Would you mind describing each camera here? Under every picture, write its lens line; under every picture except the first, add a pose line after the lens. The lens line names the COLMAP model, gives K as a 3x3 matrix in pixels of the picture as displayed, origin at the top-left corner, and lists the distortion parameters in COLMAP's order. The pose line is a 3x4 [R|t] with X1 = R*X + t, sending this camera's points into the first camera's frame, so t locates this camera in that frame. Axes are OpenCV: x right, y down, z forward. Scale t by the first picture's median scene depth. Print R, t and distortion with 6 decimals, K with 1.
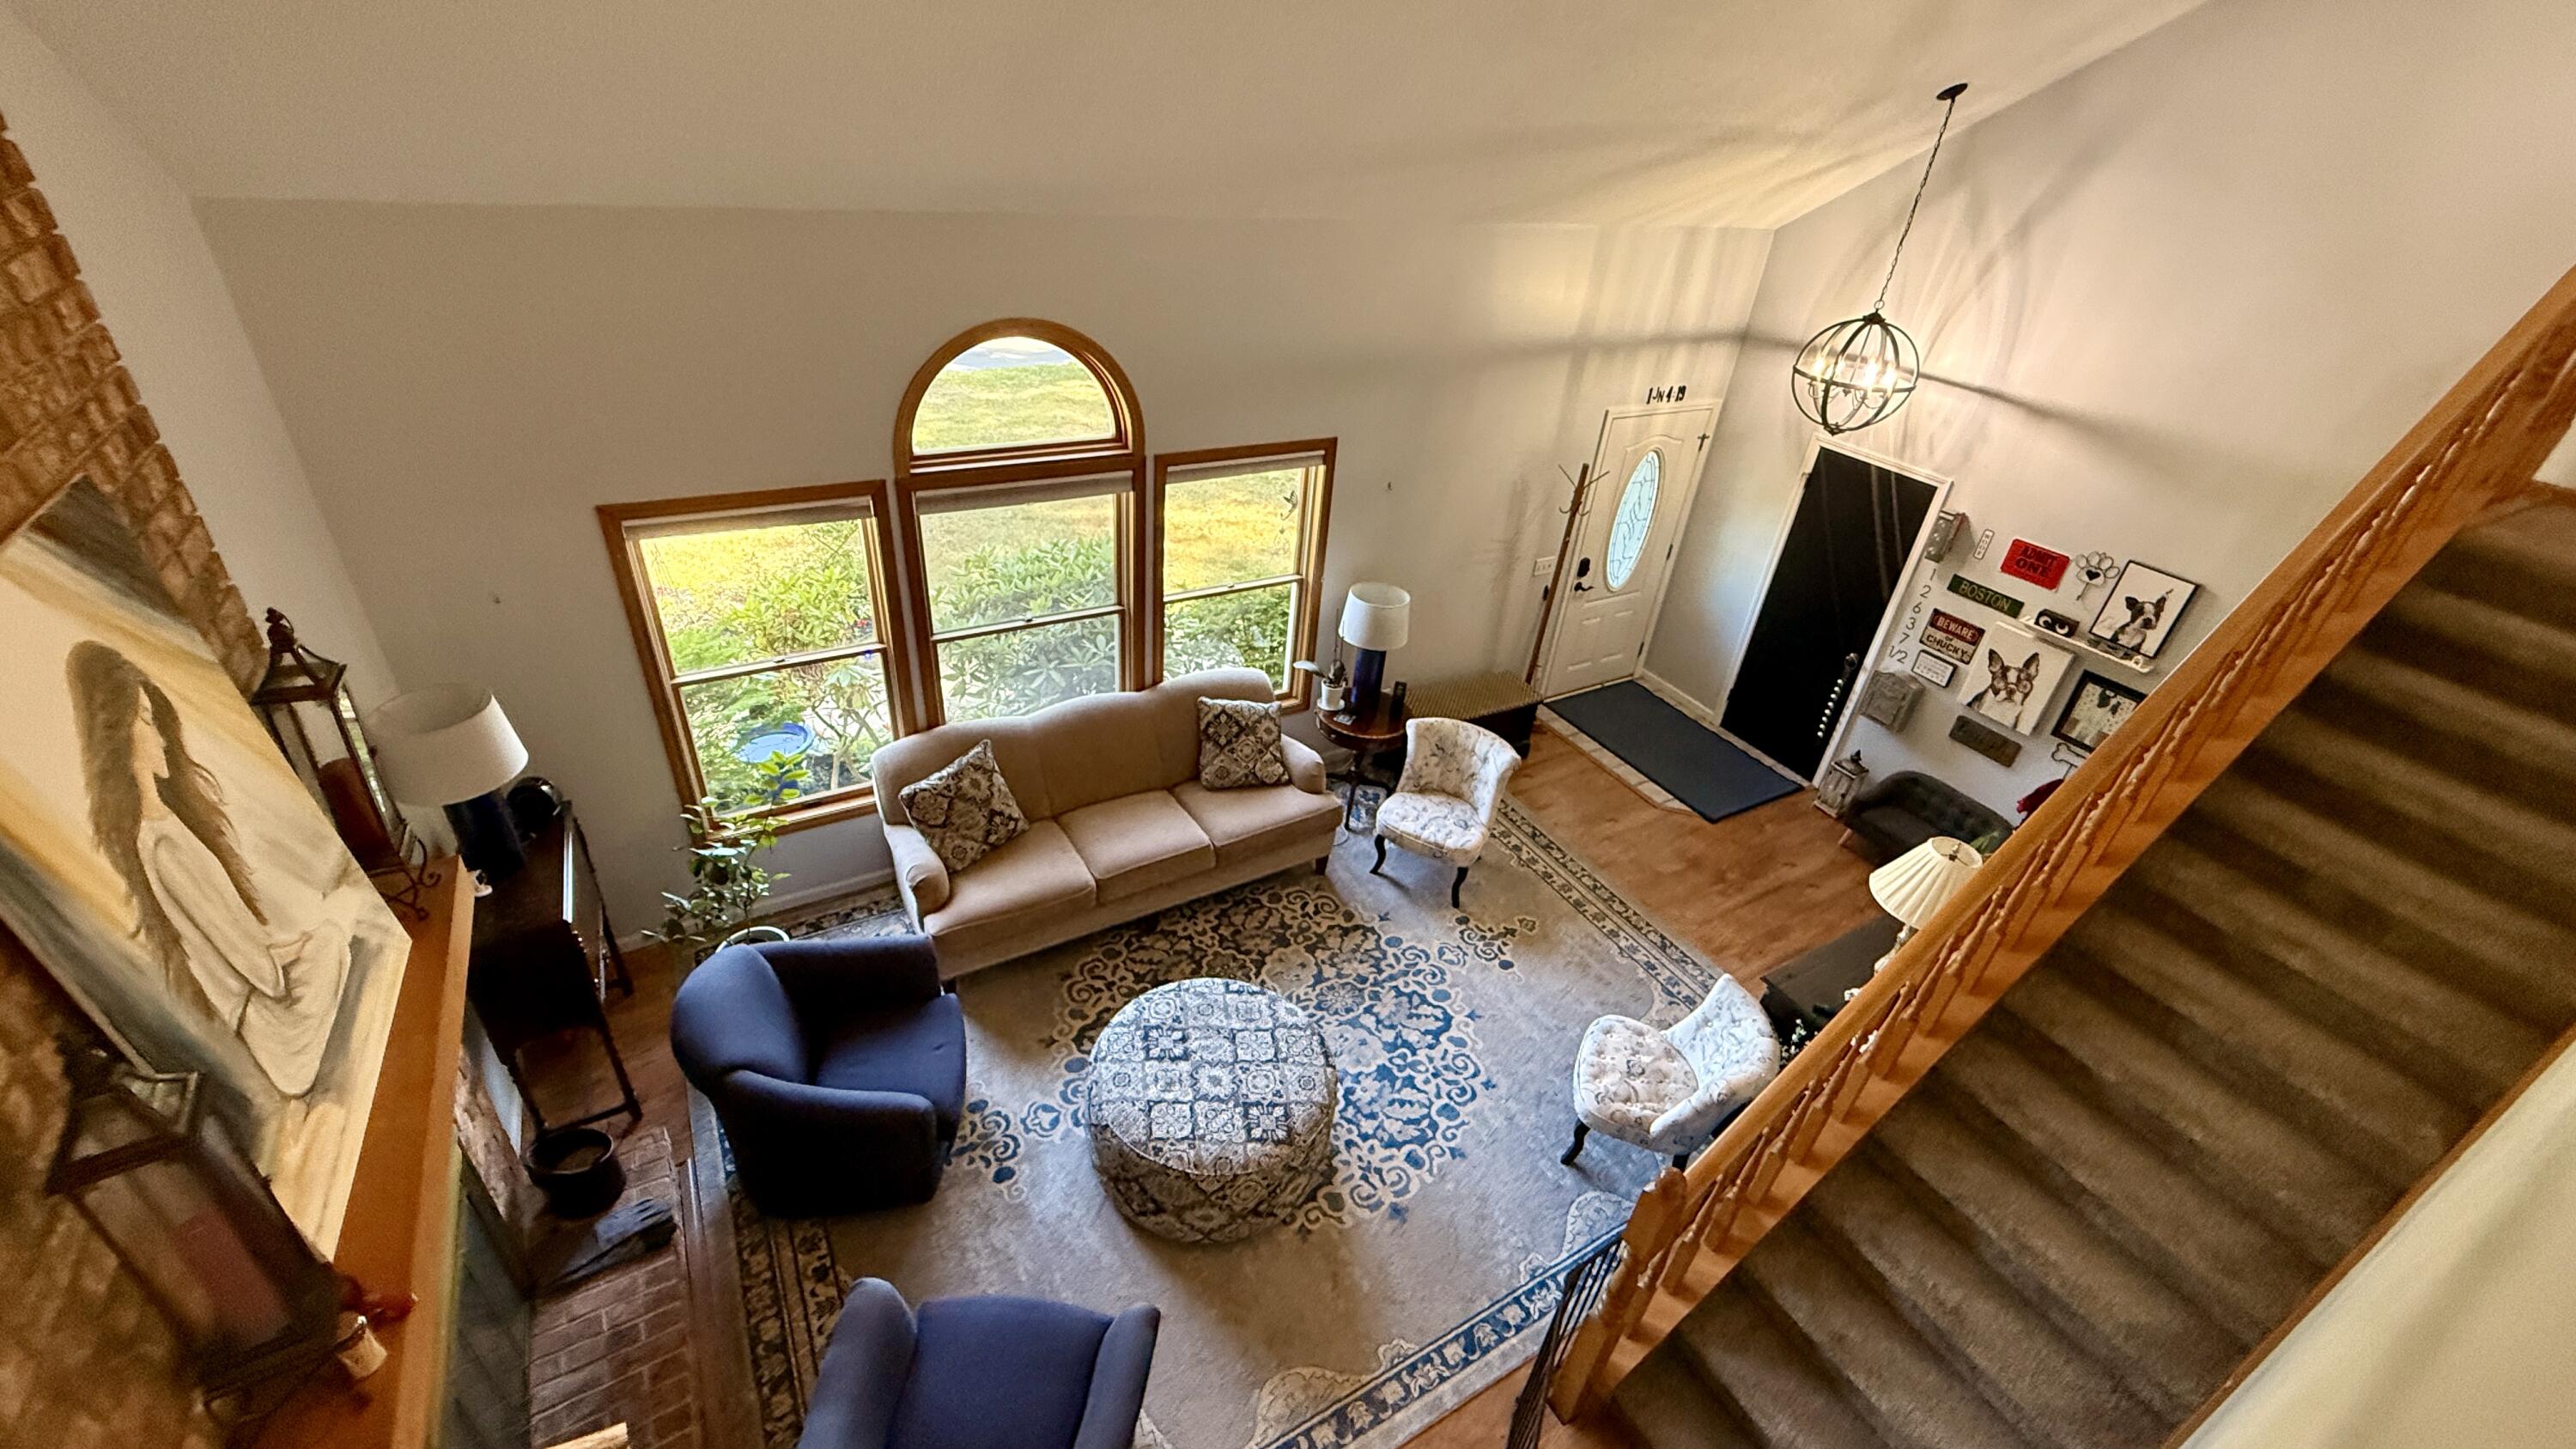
lens RADIAL K [[1028.7, 0, 1286.4], [0, 1028.7, 720.2], [0, 0, 1]] dist [0.000394, 0.000000]
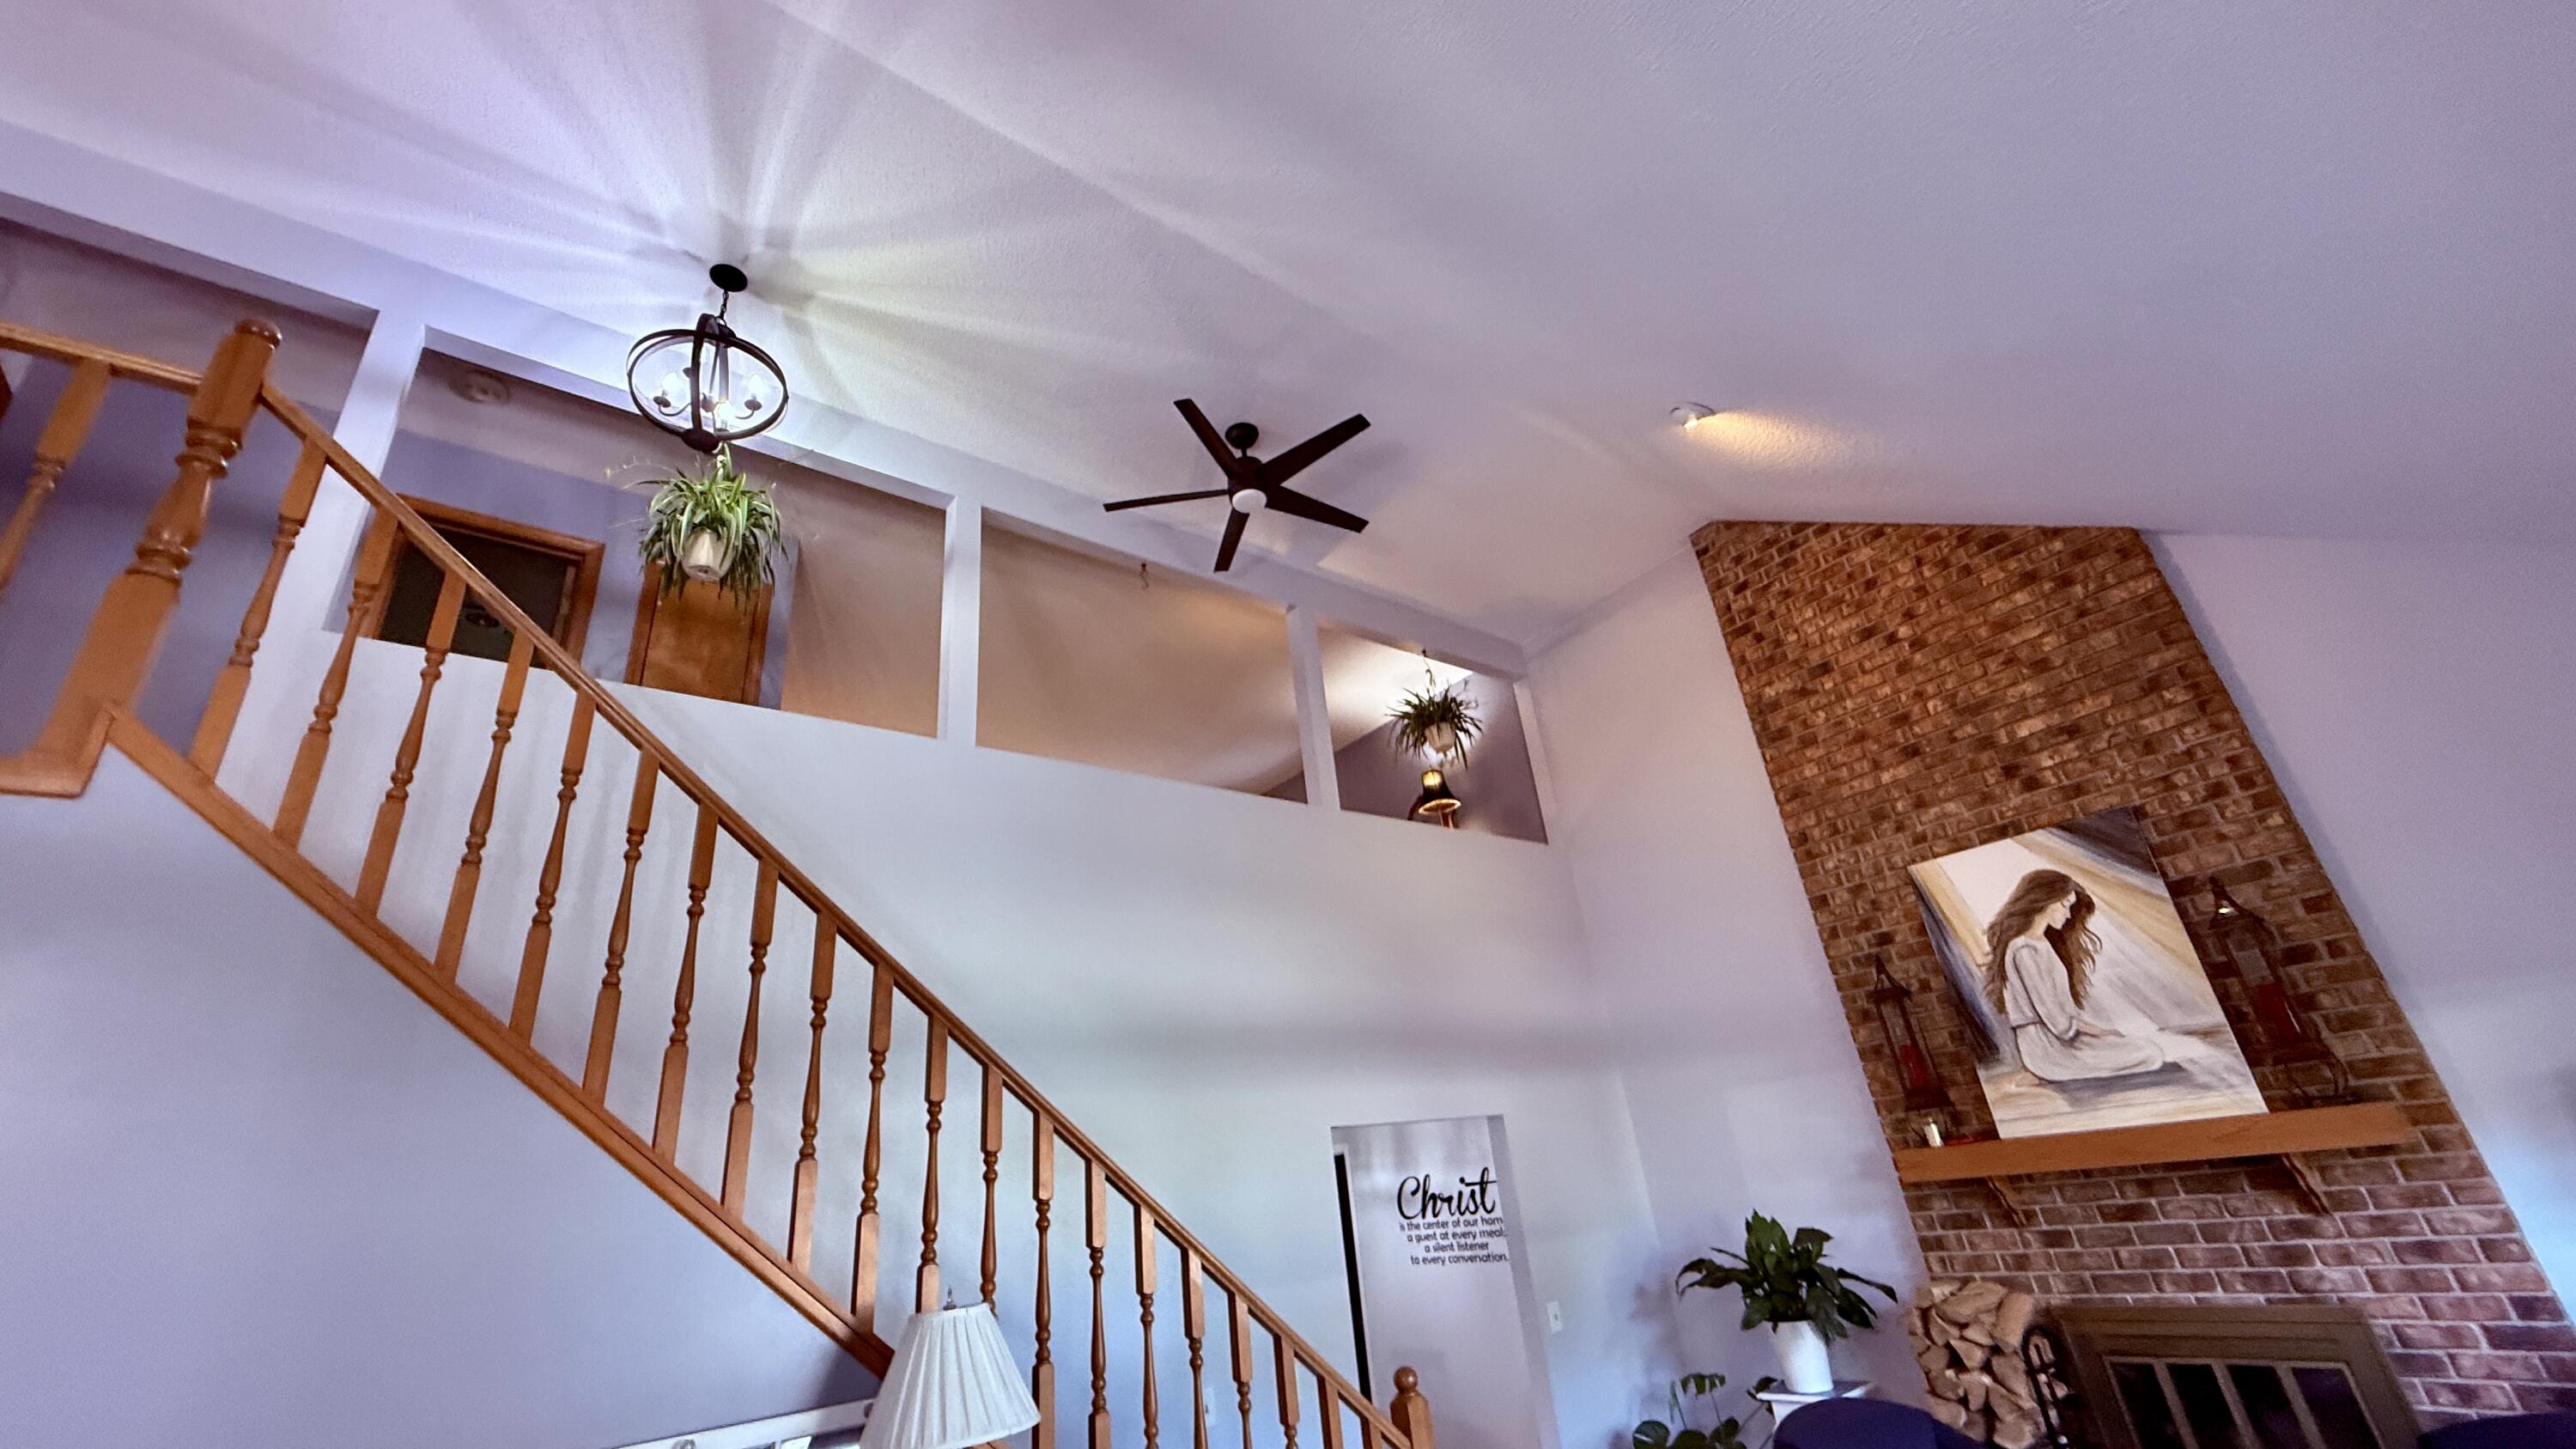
lens RADIAL K [[1026.4, 0, 1283.6], [0, 1026.4, 718.5], [0, 0, 1]] dist [-0.002225, 0.000339]
pose [[-0.991764, -0.034442, -0.123365, 0.388583], [-0.047630, 0.993267, 0.105600, -0.226107], [0.118897, 0.110606, -0.986727, 1.165650]]
